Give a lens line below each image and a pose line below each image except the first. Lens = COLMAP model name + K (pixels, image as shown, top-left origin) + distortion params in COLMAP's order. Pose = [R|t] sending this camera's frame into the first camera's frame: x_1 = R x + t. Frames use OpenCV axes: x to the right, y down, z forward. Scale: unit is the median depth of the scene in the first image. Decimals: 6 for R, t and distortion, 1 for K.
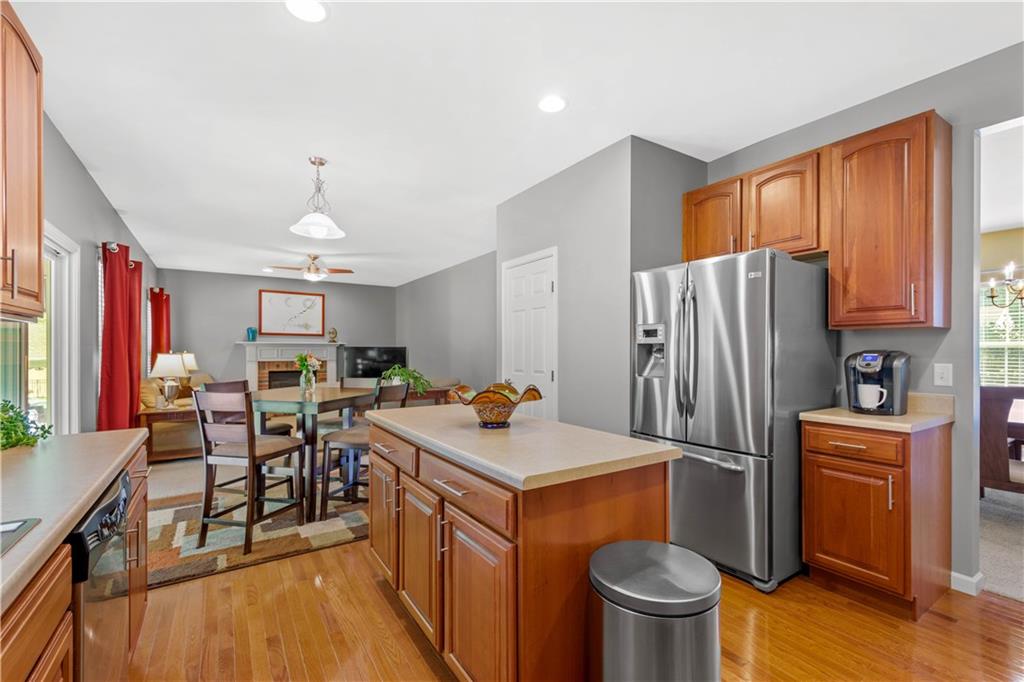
lens RADIAL K [[454.5, 0, 526.5], [0, 454.5, 355.2], [0, 0, 1]] dist [0.002681, -0.000215]
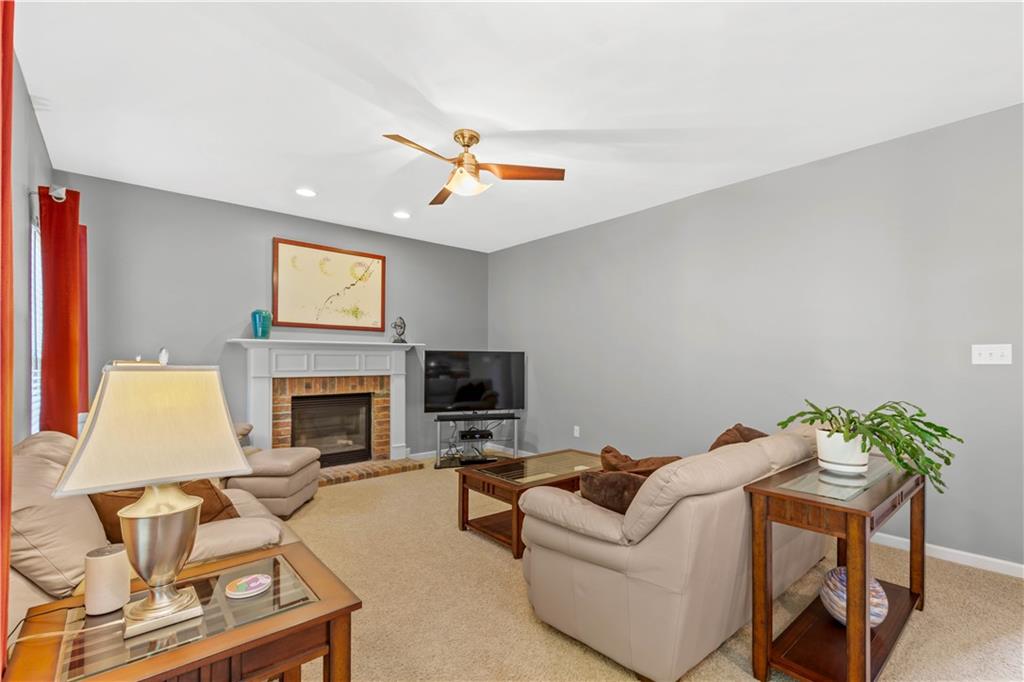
lens RADIAL K [[454.5, 0, 514.7], [0, 454.5, 363.1], [0, 0, 1]] dist [0.002681, -0.000215]
pose [[0.991894, 0.001951, 0.127050, -0.380795], [-0.001814, 0.999998, -0.001200, -0.002841], [-0.127052, 0.000959, 0.991896, 0.453341]]
